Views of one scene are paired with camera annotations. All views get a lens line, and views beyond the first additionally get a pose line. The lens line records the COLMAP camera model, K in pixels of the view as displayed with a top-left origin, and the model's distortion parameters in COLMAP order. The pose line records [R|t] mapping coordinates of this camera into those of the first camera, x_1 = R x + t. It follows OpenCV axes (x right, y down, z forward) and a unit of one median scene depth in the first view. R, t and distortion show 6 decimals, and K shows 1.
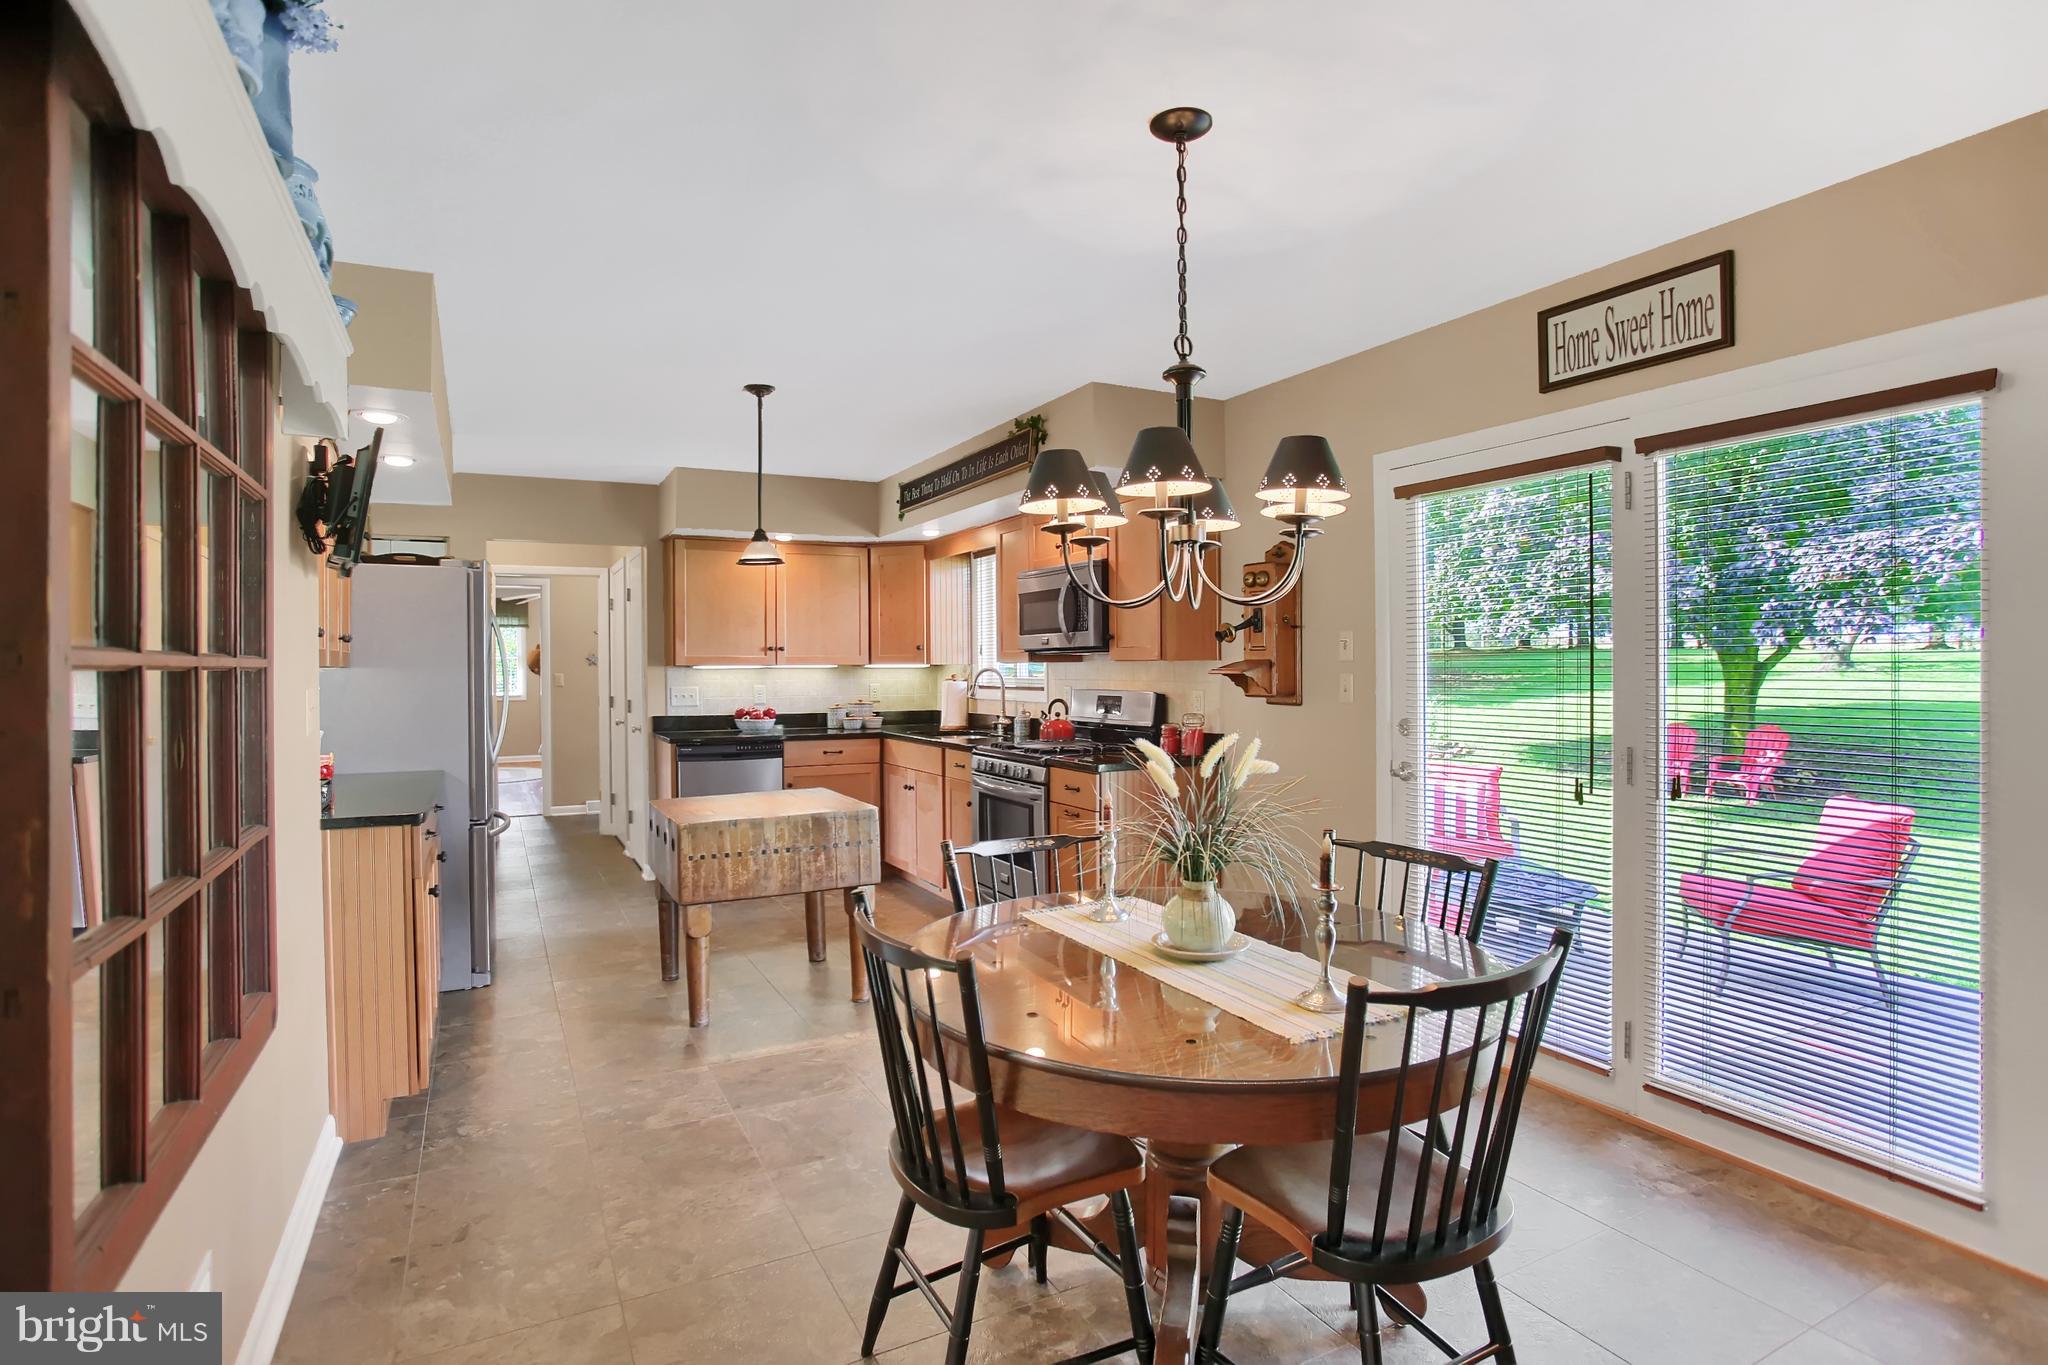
lens RADIAL K [[1008.2, 0, 1024.0], [0, 1008.2, 682.5], [0, 0, 1]] dist [-0.043196, 0.000378]
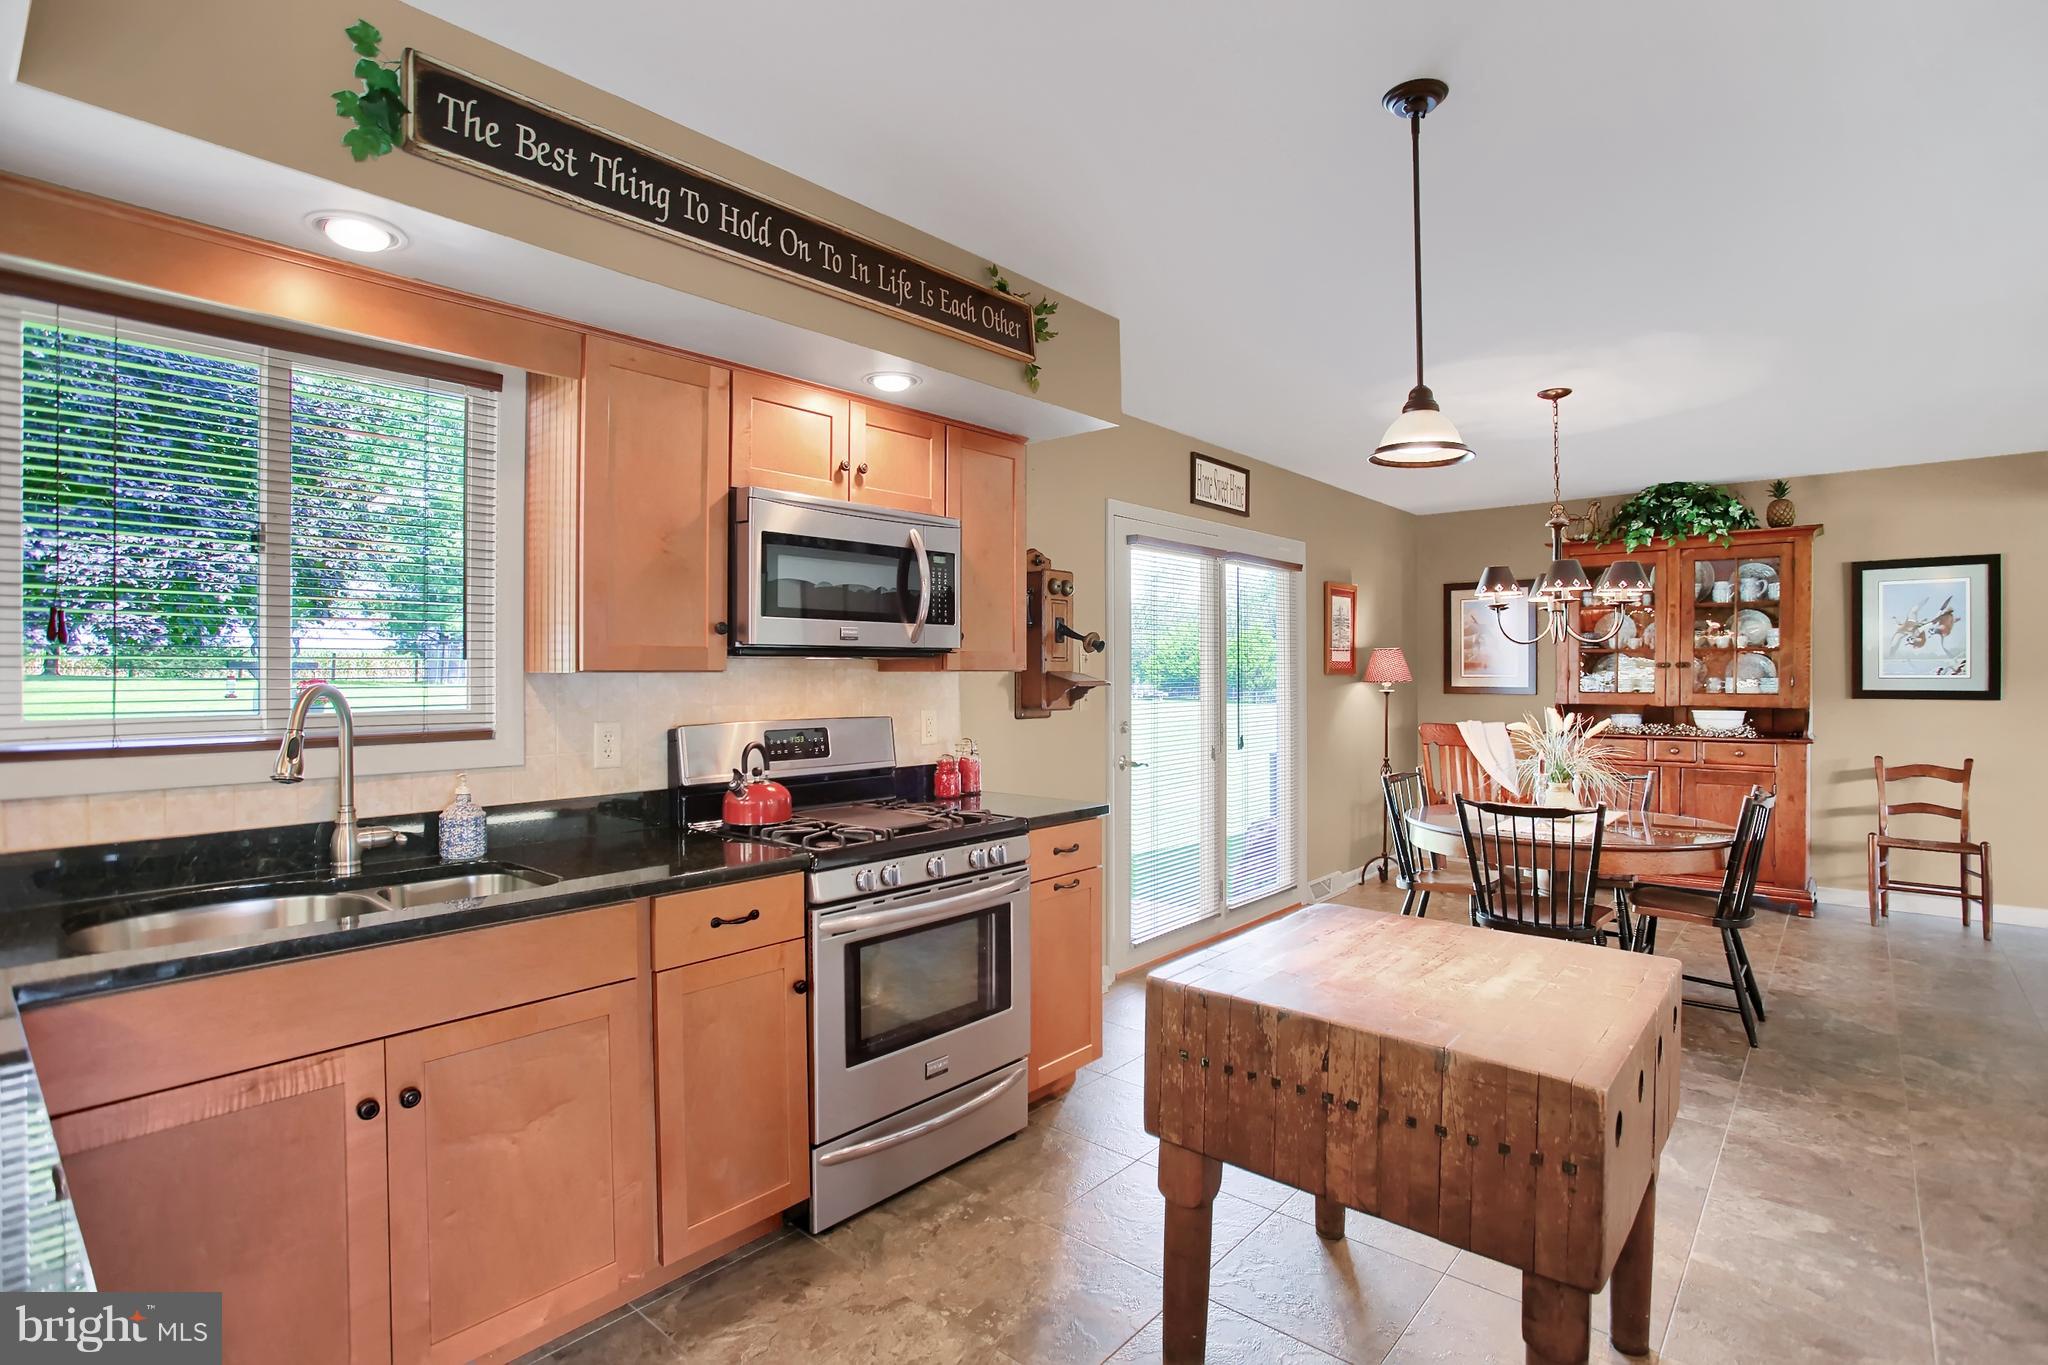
lens RADIAL K [[1005.5, 0, 1026.6], [0, 1005.5, 670.7], [0, 0, 1]] dist [-0.062945, 0.023987]
pose [[-0.356548, 0.010359, 0.934220, -0.411942], [0.018564, 0.999820, -0.004002, -0.012944], [-0.934093, 0.015916, -0.356676, 0.871481]]
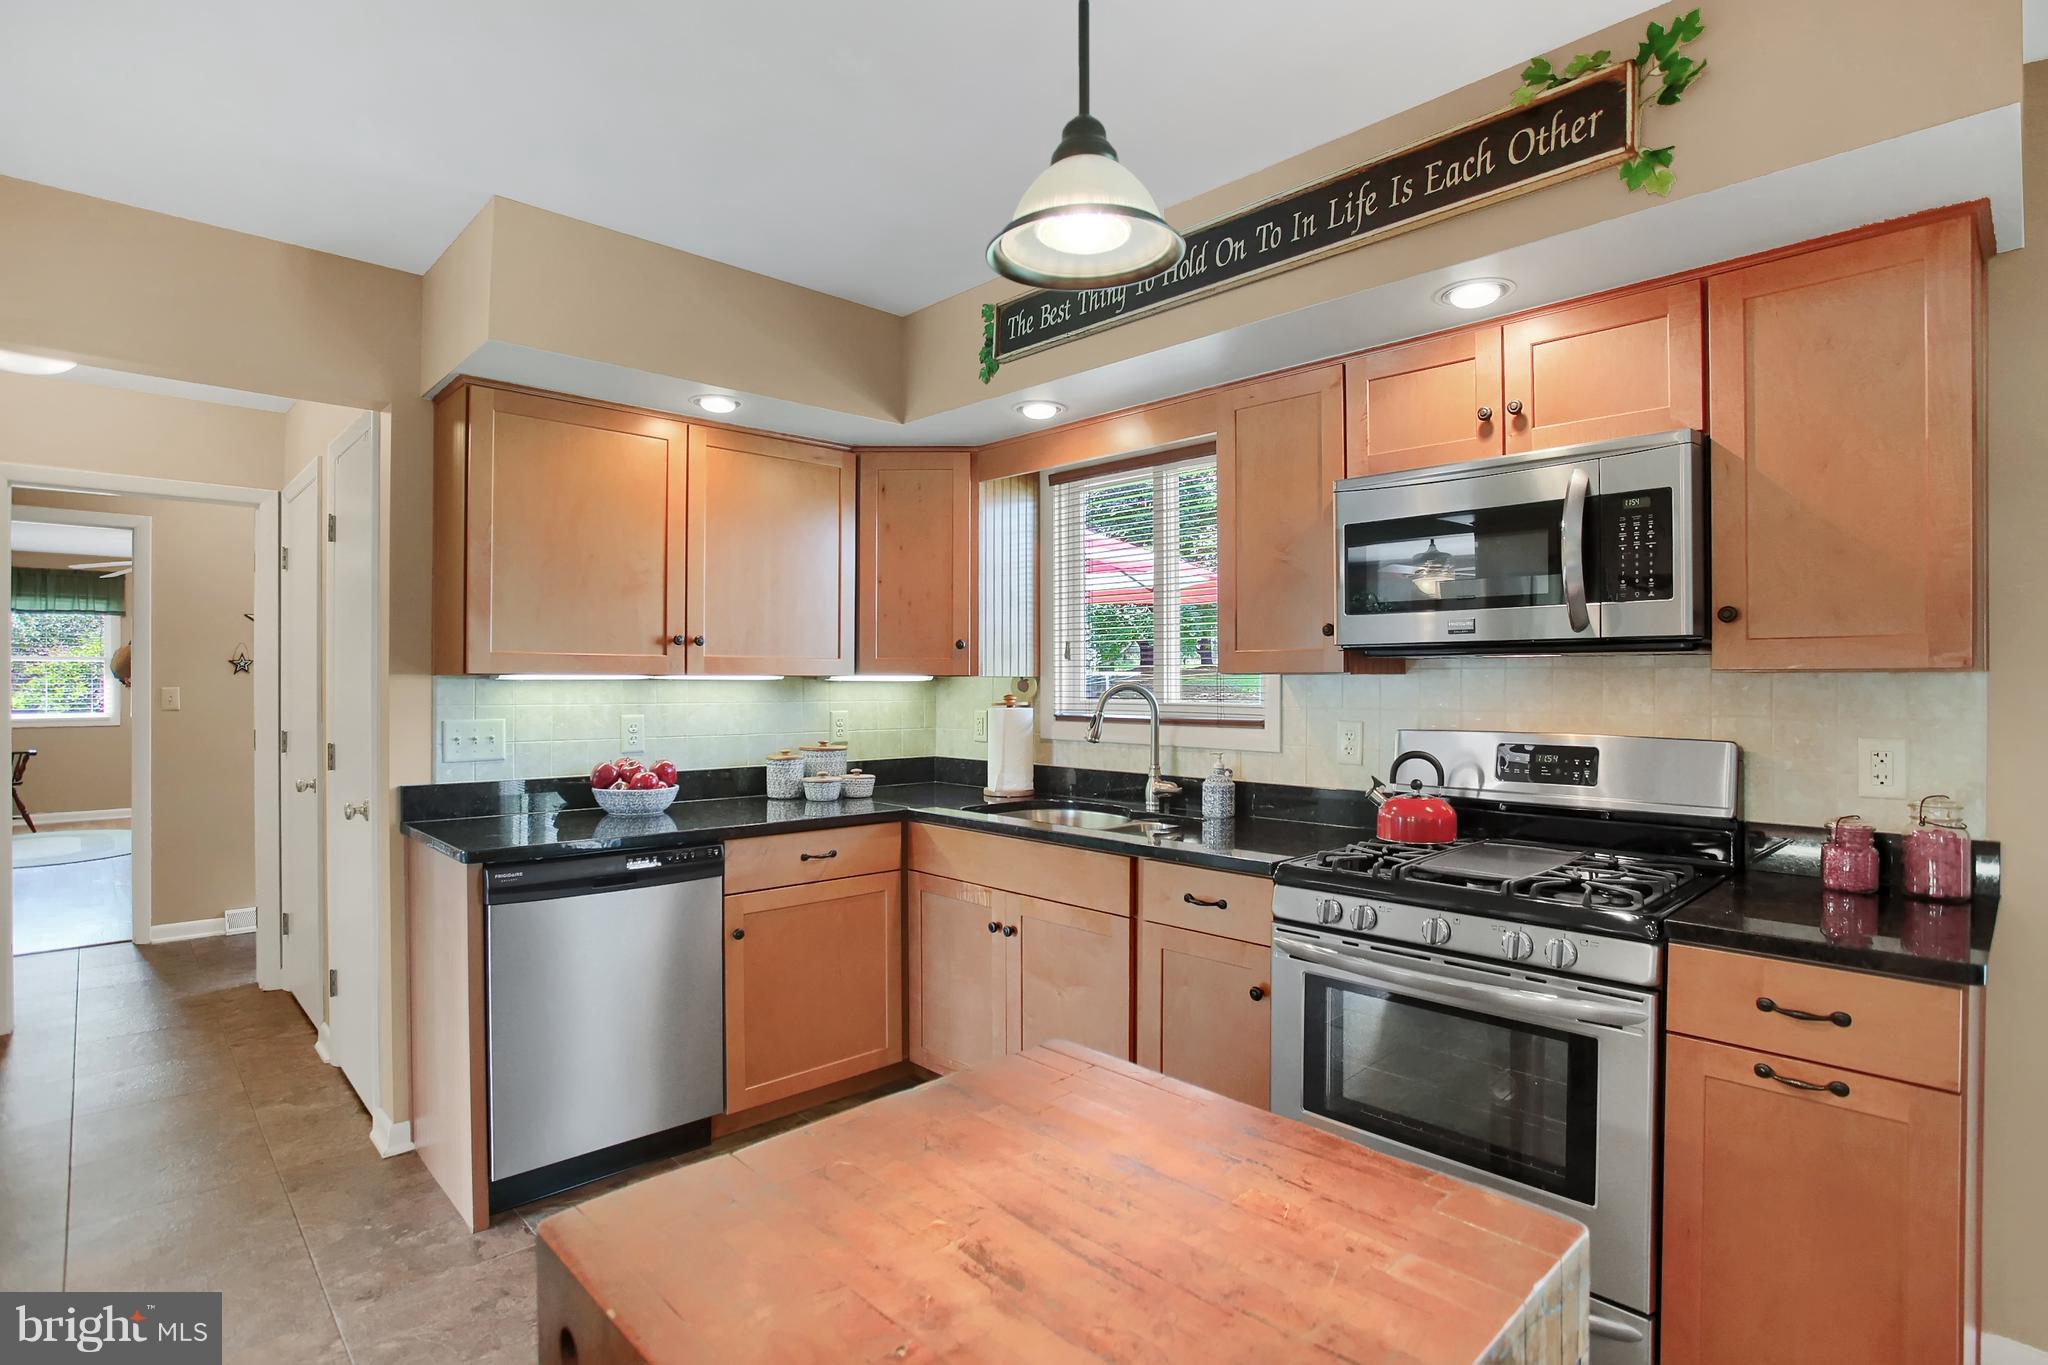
lens RADIAL K [[1008.2, 0, 1024.0], [0, 1008.2, 682.5], [0, 0, 1]] dist [-0.043196, 0.000378]
pose [[0.963016, 0.006073, 0.269375, -0.221400], [-0.002648, 0.999911, -0.013073, -0.007618], [-0.269430, 0.011876, 0.962947, 0.497450]]
